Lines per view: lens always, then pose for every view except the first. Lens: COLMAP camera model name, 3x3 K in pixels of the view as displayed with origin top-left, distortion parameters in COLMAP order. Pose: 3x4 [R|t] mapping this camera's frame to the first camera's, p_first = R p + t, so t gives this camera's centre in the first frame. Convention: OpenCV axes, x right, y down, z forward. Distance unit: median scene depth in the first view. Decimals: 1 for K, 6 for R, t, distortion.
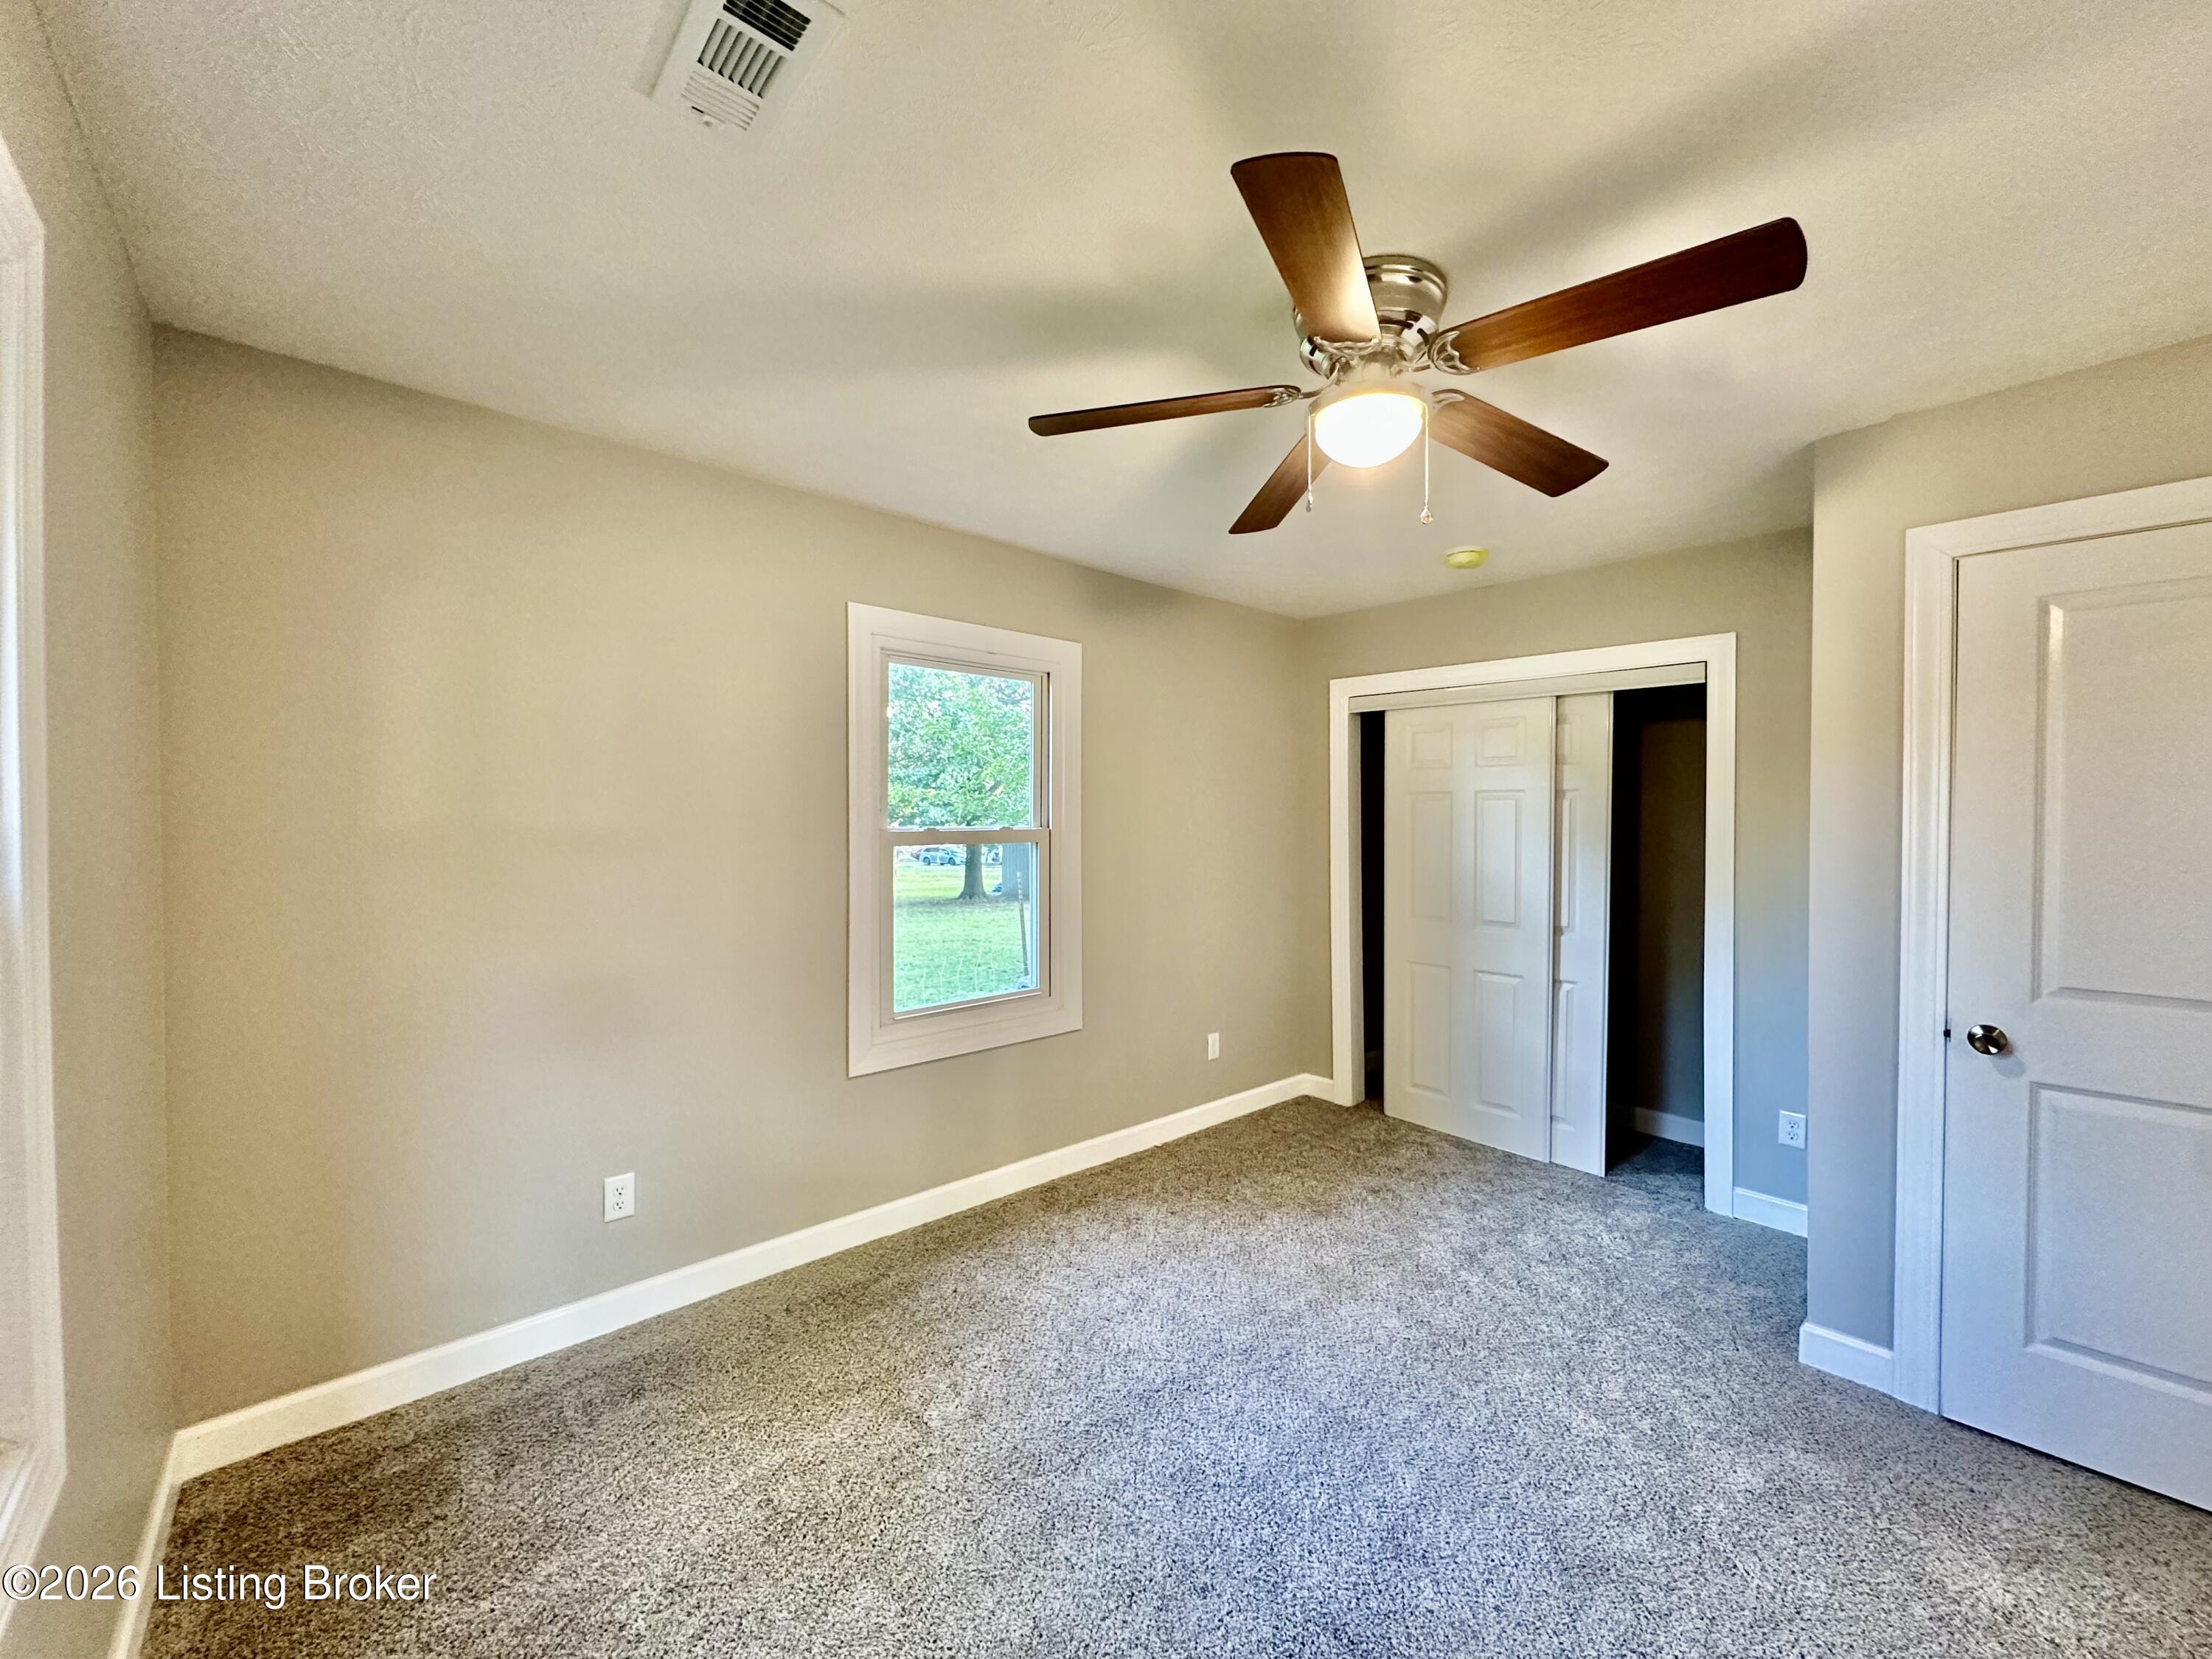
lens RADIAL K [[882.3, 0, 1106.0], [0, 882.3, 822.6], [0, 0, 1]] dist [-0.006429, 0.001709]
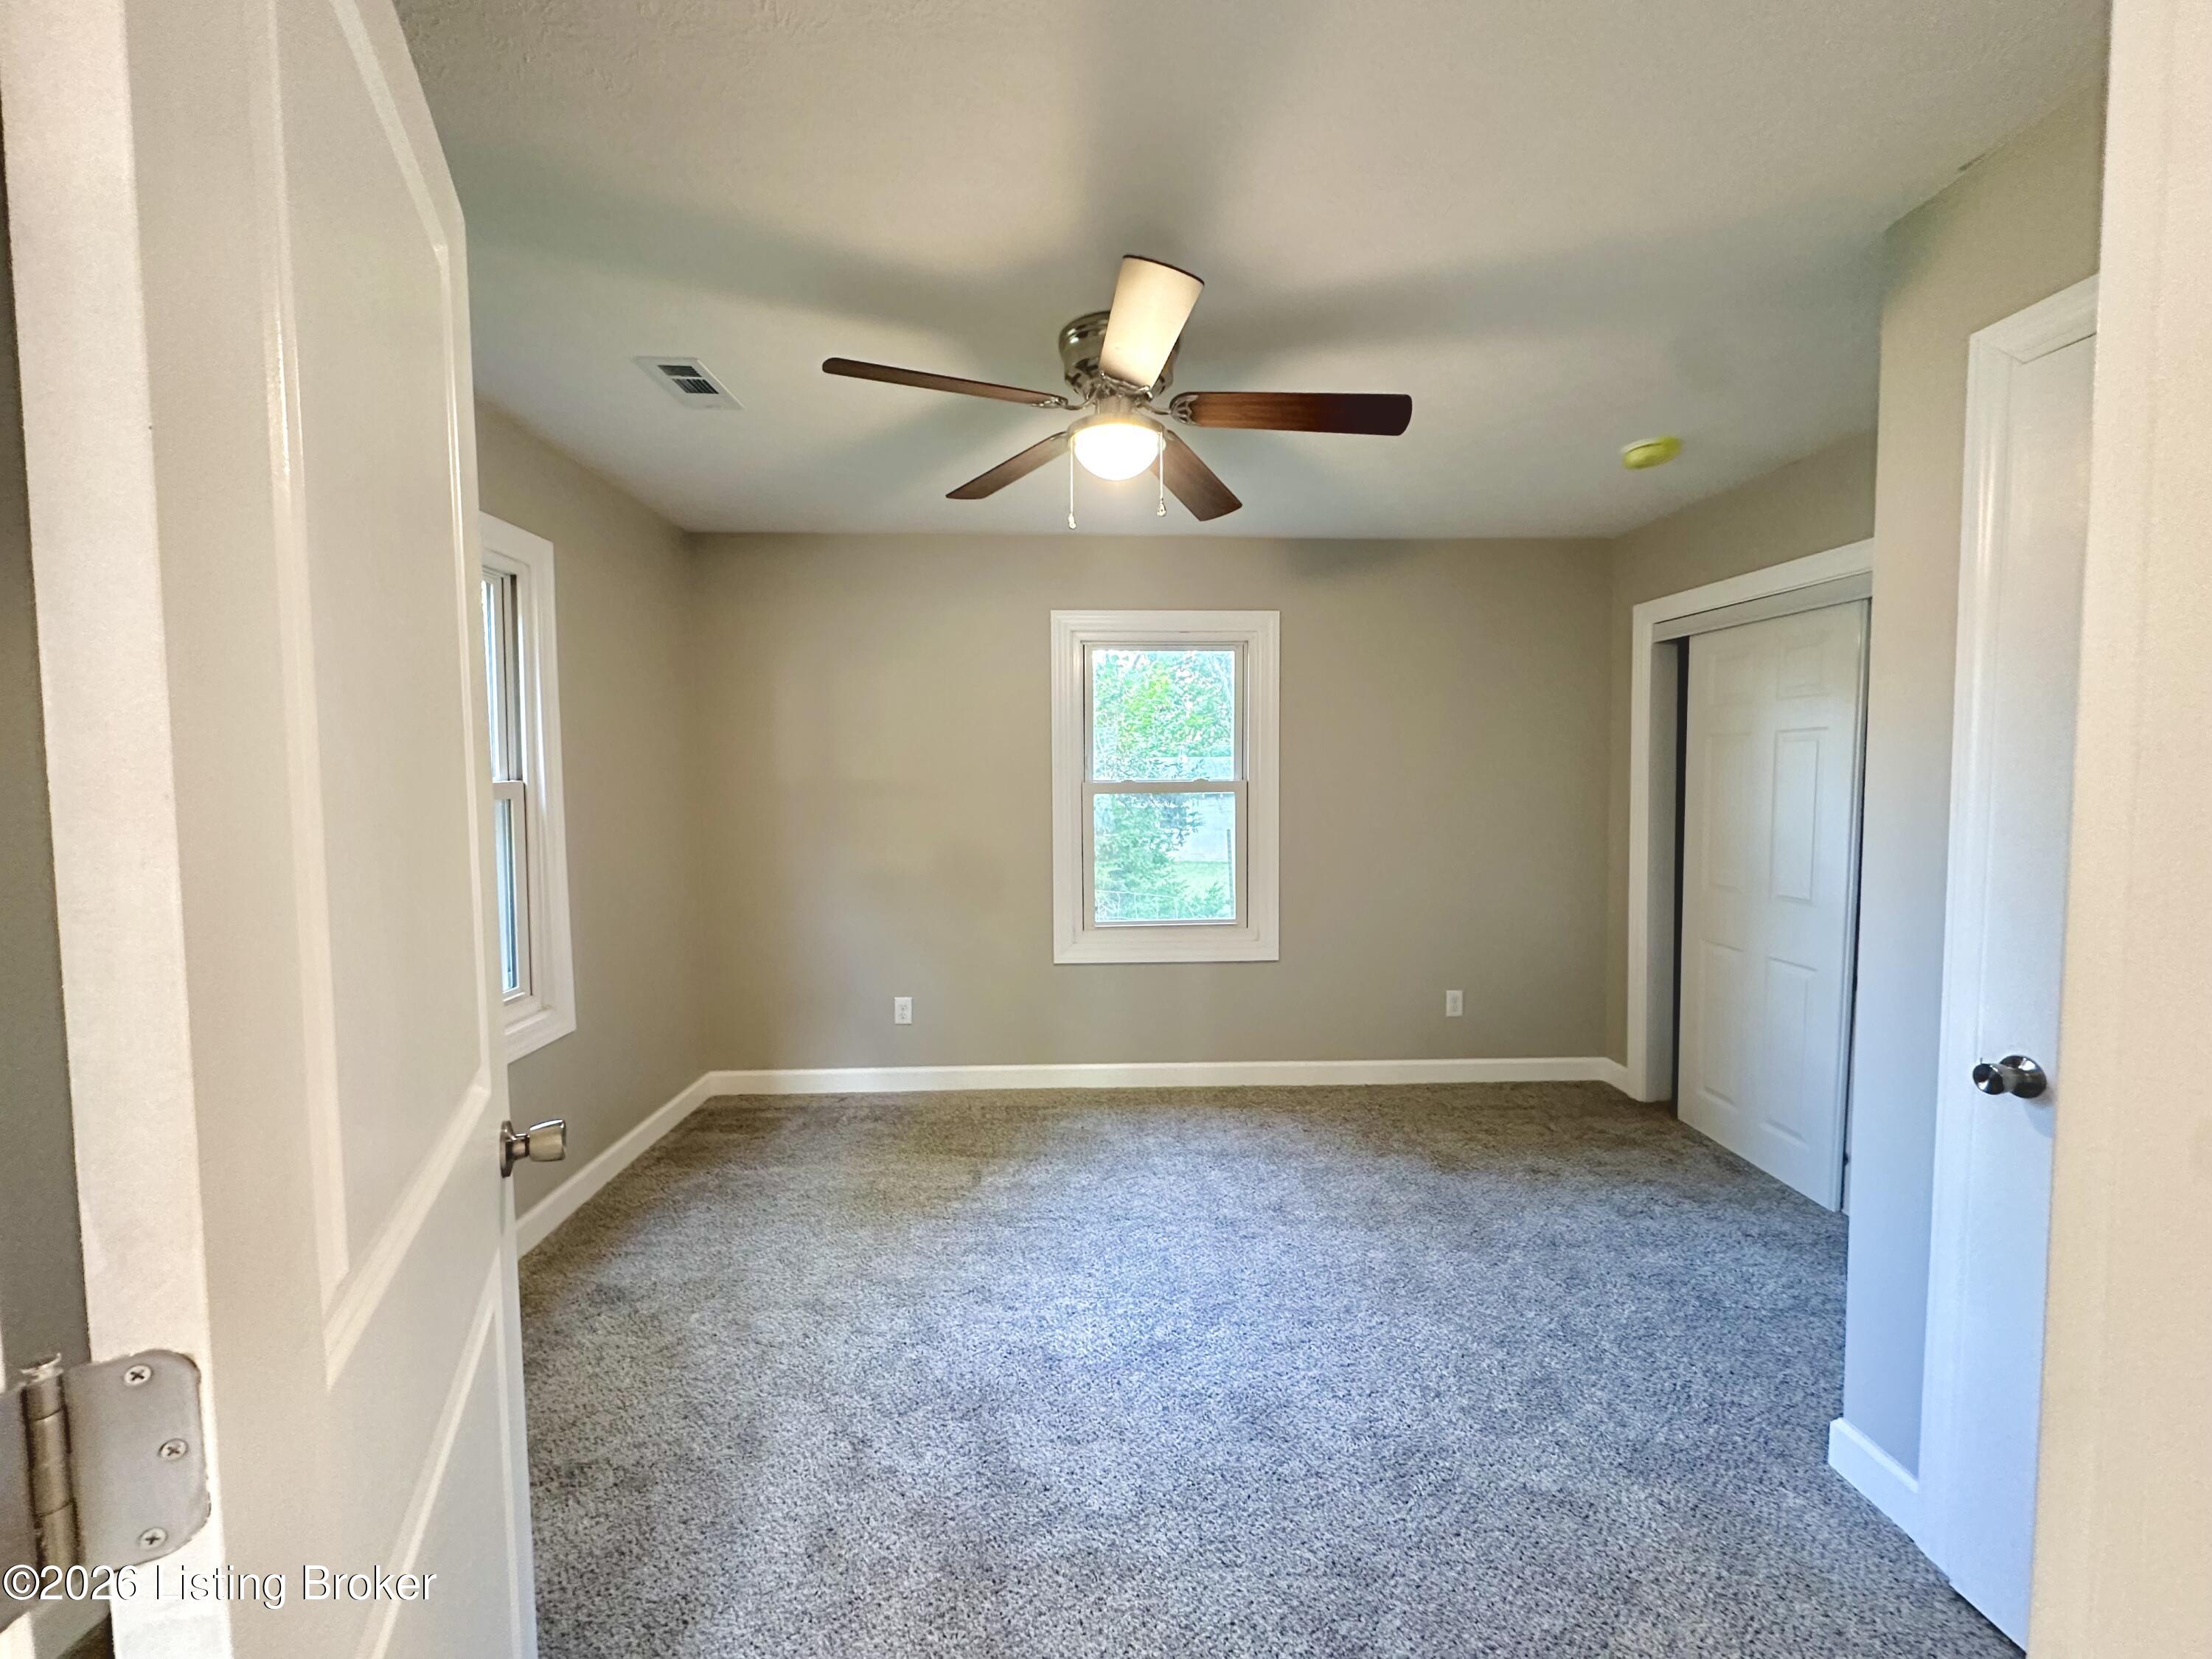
lens RADIAL K [[882.3, 0, 1099.7], [0, 882.3, 827.9], [0, 0, 1]] dist [-0.006429, 0.001709]
pose [[0.767247, 0.030707, -0.640616, 0.541659], [0.004405, 0.998577, 0.053140, 0.007286], [0.641336, -0.043594, 0.766020, 0.012180]]
